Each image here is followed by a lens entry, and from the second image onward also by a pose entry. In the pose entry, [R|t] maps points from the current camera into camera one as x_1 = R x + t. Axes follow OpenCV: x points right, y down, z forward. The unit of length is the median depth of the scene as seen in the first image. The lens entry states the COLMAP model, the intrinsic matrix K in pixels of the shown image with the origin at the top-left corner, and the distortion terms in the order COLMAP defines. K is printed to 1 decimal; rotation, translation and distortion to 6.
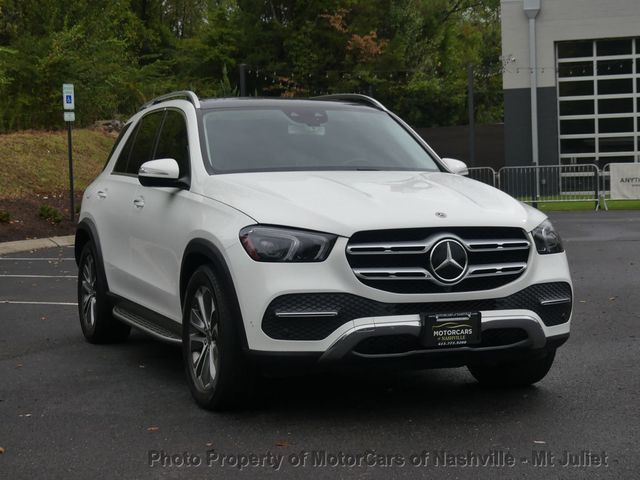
lens RADIAL K [[1223.4, 0, 320.0], [0, 1223.4, 240.0], [0, 0, 1]] dist [-0.027372, 0.061973]
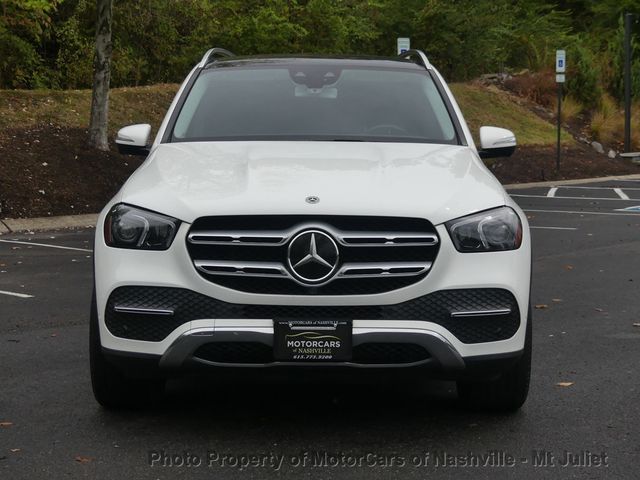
lens RADIAL K [[1223.4, 0, 320.0], [0, 1223.4, 240.0], [0, 0, 1]] dist [-0.027372, 0.061973]
pose [[0.929386, 0.046150, -0.366213, 0.388648], [-0.031918, 0.998485, 0.044828, -0.029353], [0.367727, -0.029974, 0.929451, 0.228801]]
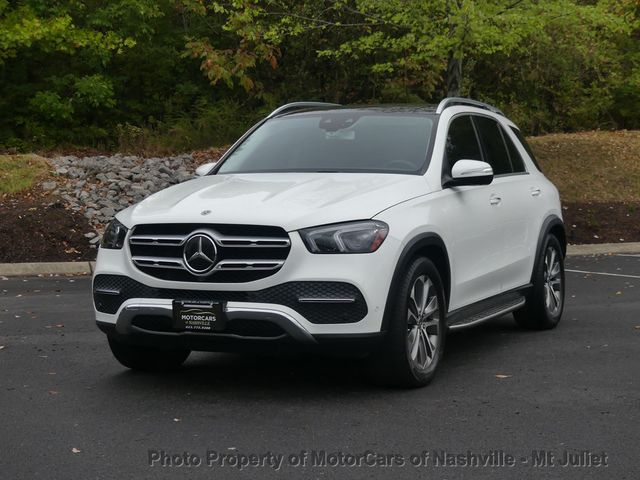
lens RADIAL K [[1223.4, 0, 320.0], [0, 1223.4, 240.0], [0, 0, 1]] dist [-0.027372, 0.061973]
pose [[0.694064, 0.037011, -0.718961, 0.933890], [-0.037126, 0.999189, 0.015597, -0.016092], [0.718955, 0.015867, 0.694875, 0.287902]]
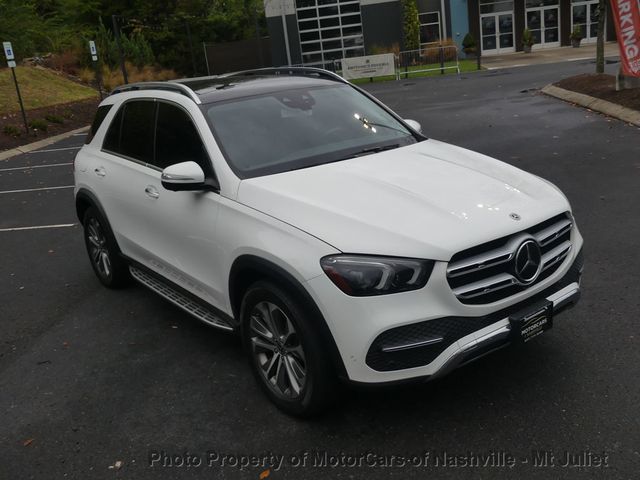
lens RADIAL K [[625.3, 0, 321.2], [0, 625.3, 232.0], [0, 0, 1]] dist [-0.020408, -0.005827]
pose [[0.961927, -0.152675, 0.226688, -0.168004], [0.100710, 0.969067, 0.225316, -0.135494], [-0.254076, -0.193908, 0.947547, 0.524869]]
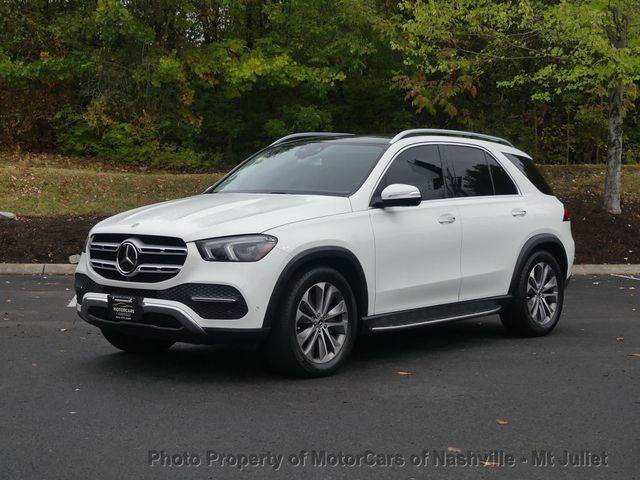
lens RADIAL K [[1095.5, 0, 297.7], [0, 1095.5, 239.3], [0, 0, 1]] dist [-0.030875, -0.119937]
pose [[0.459561, 0.045569, -0.886976, 1.225990], [-0.057455, 0.998116, 0.021510, -0.040042], [0.886286, 0.041075, 0.461313, 0.569217]]
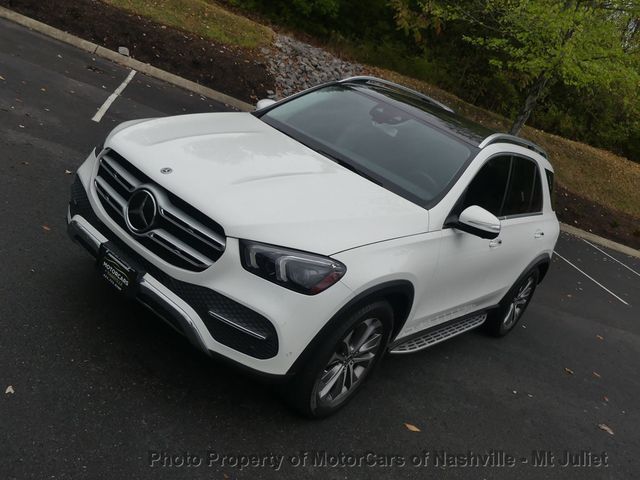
lens RADIAL K [[625.3, 0, 321.2], [0, 625.3, 232.0], [0, 0, 1]] dist [-0.020408, -0.005827]
pose [[0.476879, 0.441213, -0.760209, 0.546005], [-0.423258, 0.873278, 0.241326, -0.147232], [0.770350, 0.206681, 0.603195, 0.766933]]
